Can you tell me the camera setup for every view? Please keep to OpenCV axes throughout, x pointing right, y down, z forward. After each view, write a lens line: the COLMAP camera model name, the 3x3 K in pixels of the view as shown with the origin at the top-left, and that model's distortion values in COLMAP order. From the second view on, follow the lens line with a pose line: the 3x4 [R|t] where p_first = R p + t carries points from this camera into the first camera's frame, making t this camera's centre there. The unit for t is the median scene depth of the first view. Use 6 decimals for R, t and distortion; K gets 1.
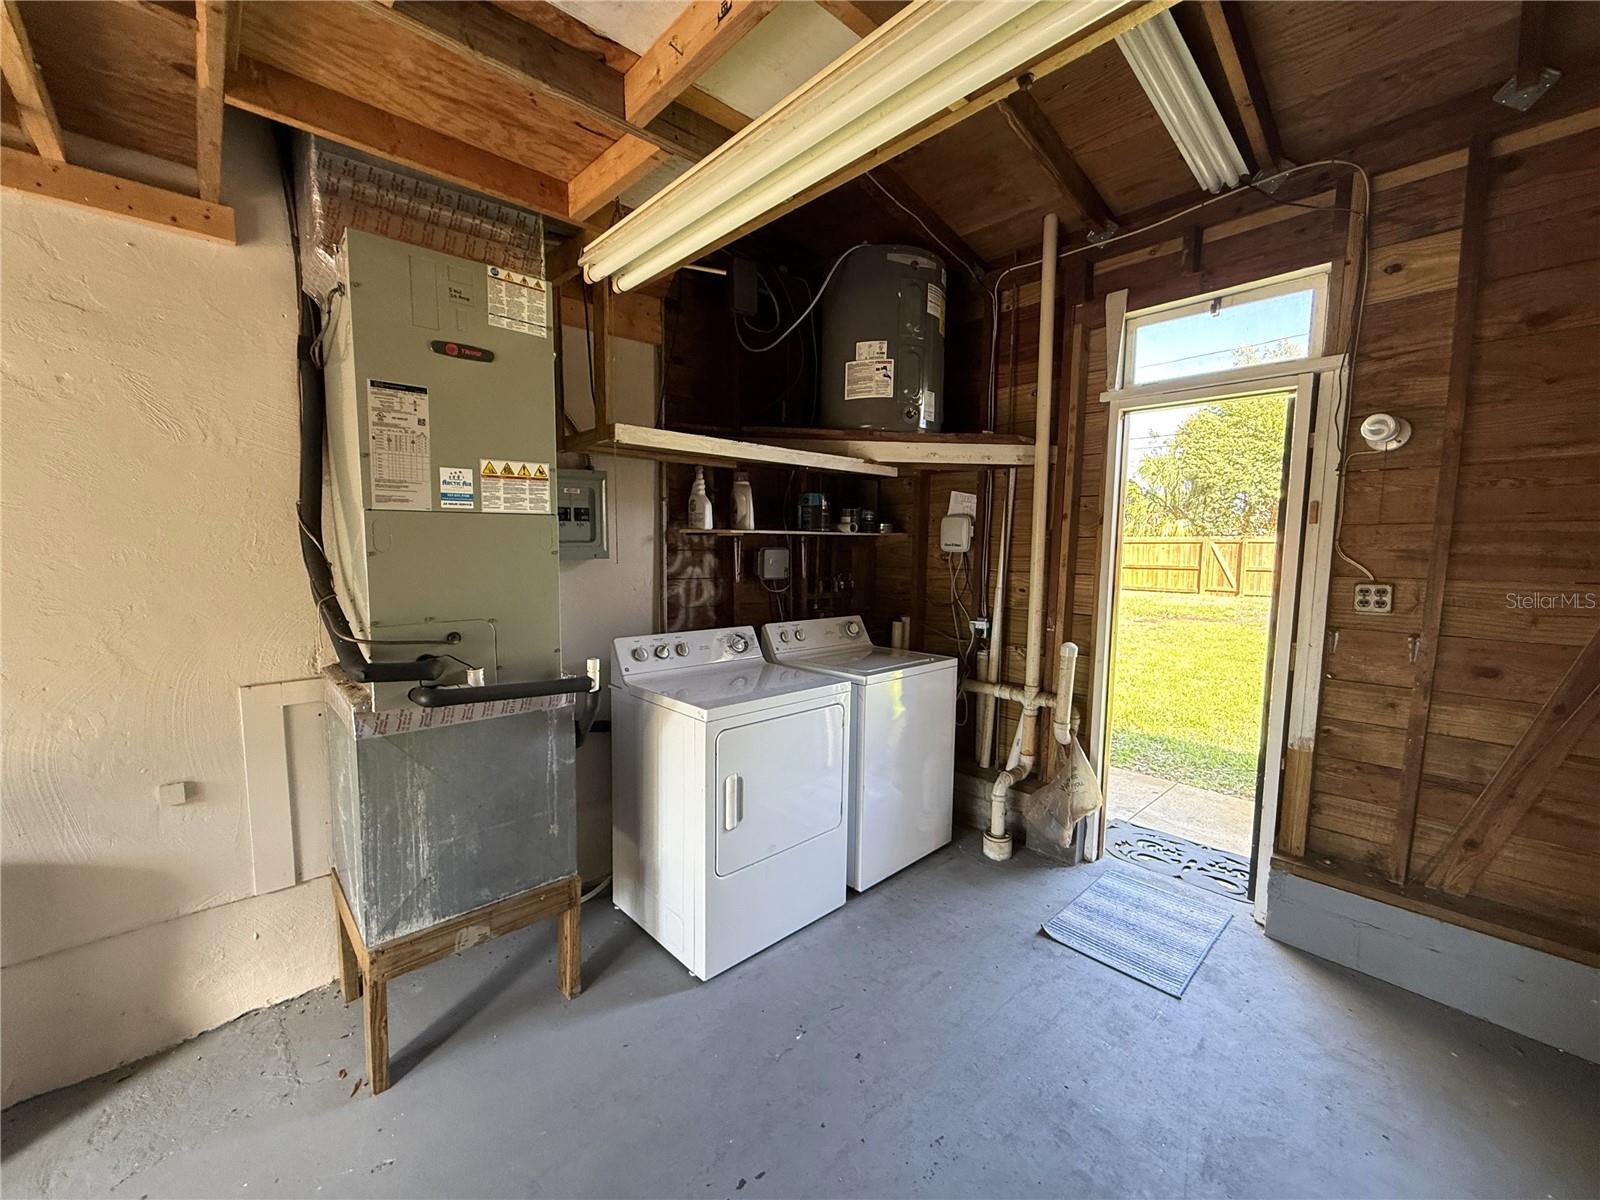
lens RADIAL K [[637.1, 0, 797.0], [0, 637.1, 599.4], [0, 0, 1]] dist [0.000499, 0.000251]
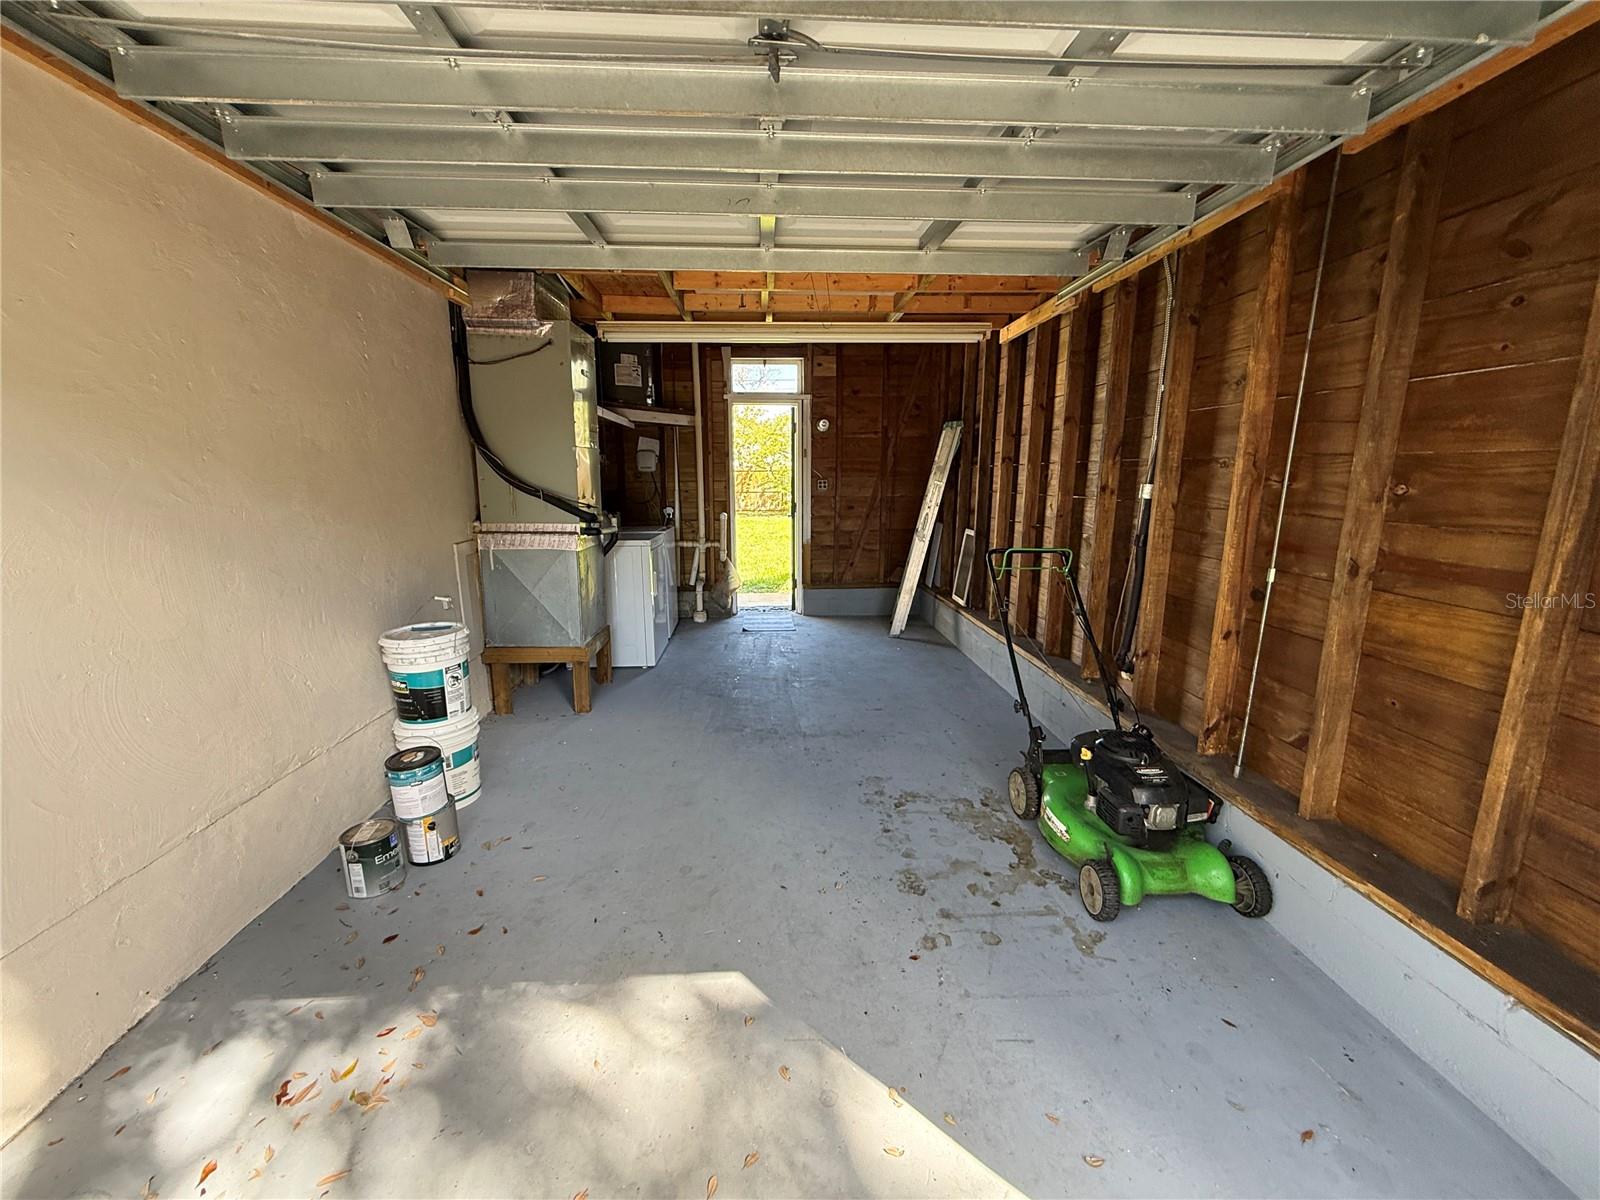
lens RADIAL K [[637.1, 0, 797.0], [0, 637.1, 599.4], [0, 0, 1]] dist [0.000499, 0.000251]
pose [[0.649436, -0.155021, 0.744447, -1.327406], [0.080011, 0.987496, 0.135833, 0.105496], [-0.756195, -0.028651, 0.653719, -0.757307]]
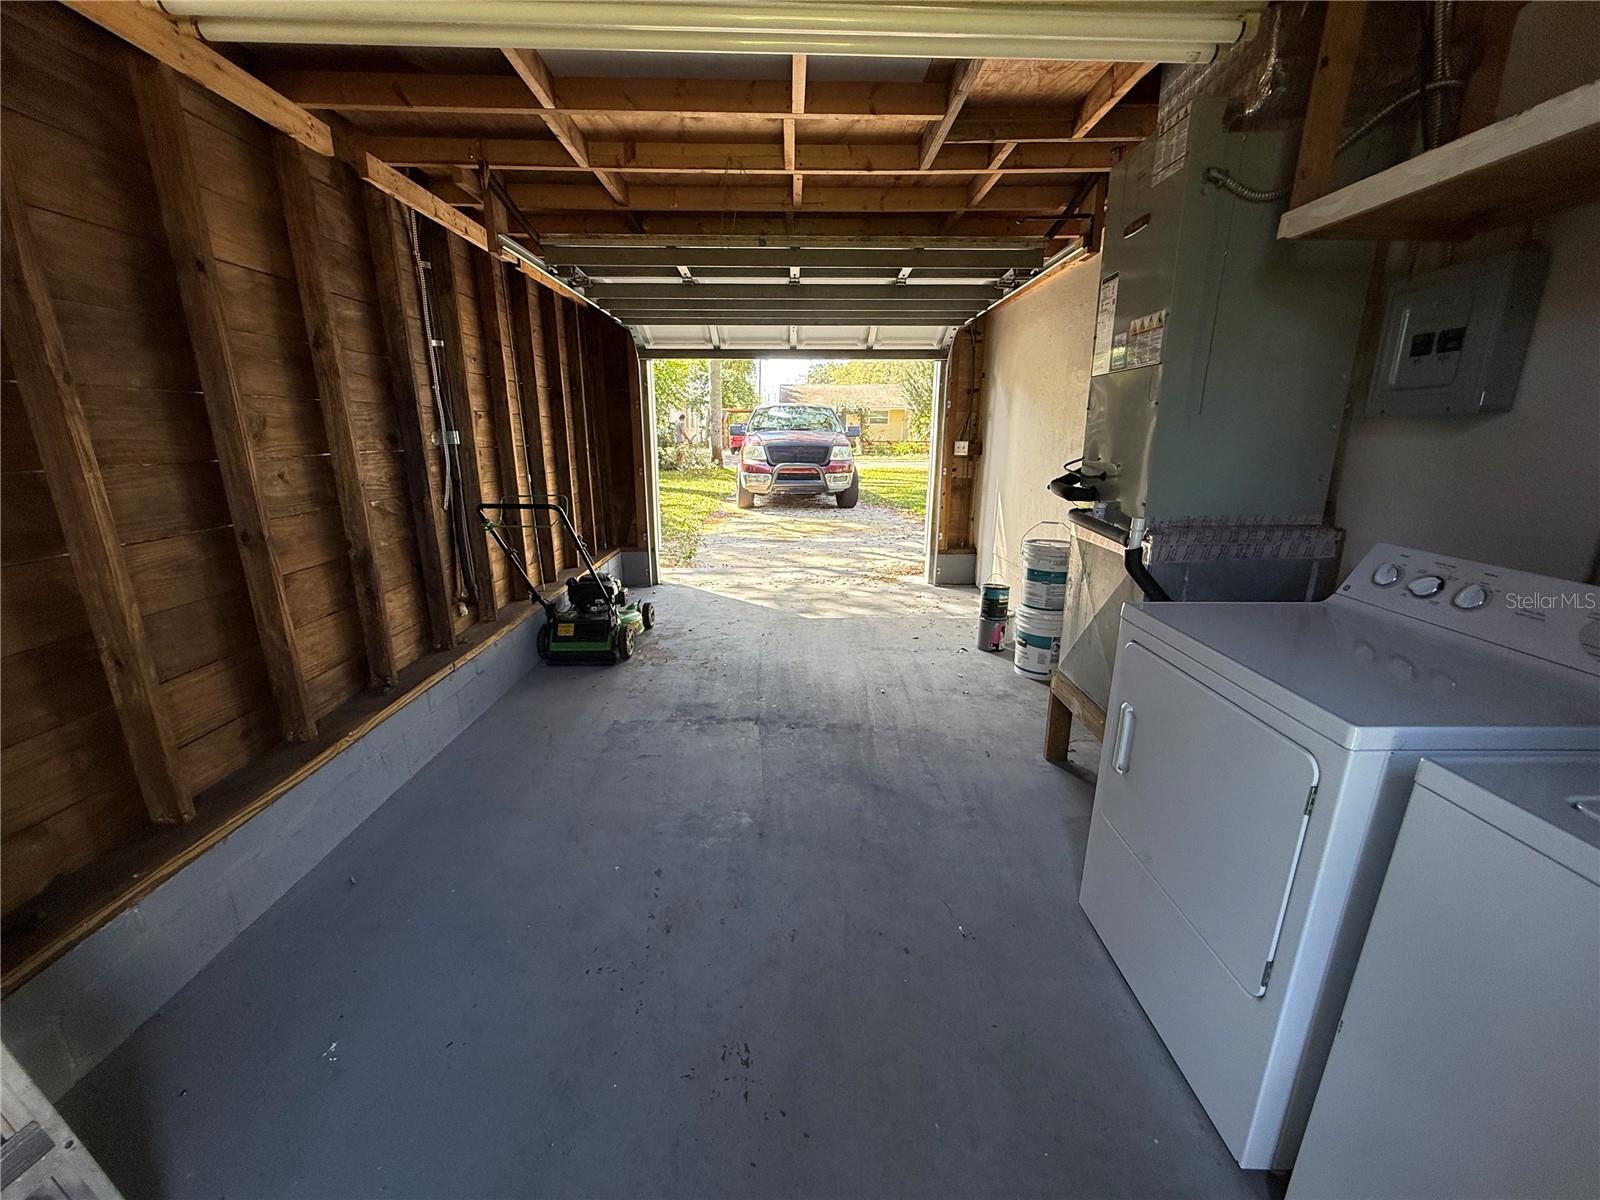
lens RADIAL K [[637.1, 0, 797.0], [0, 637.1, 599.4], [0, 0, 1]] dist [0.000499, 0.000251]
pose [[-0.679289, 0.175157, -0.712662, 0.603884], [-0.081530, 0.947076, 0.310483, -0.037940], [0.729328, 0.269011, -0.629058, 1.036826]]
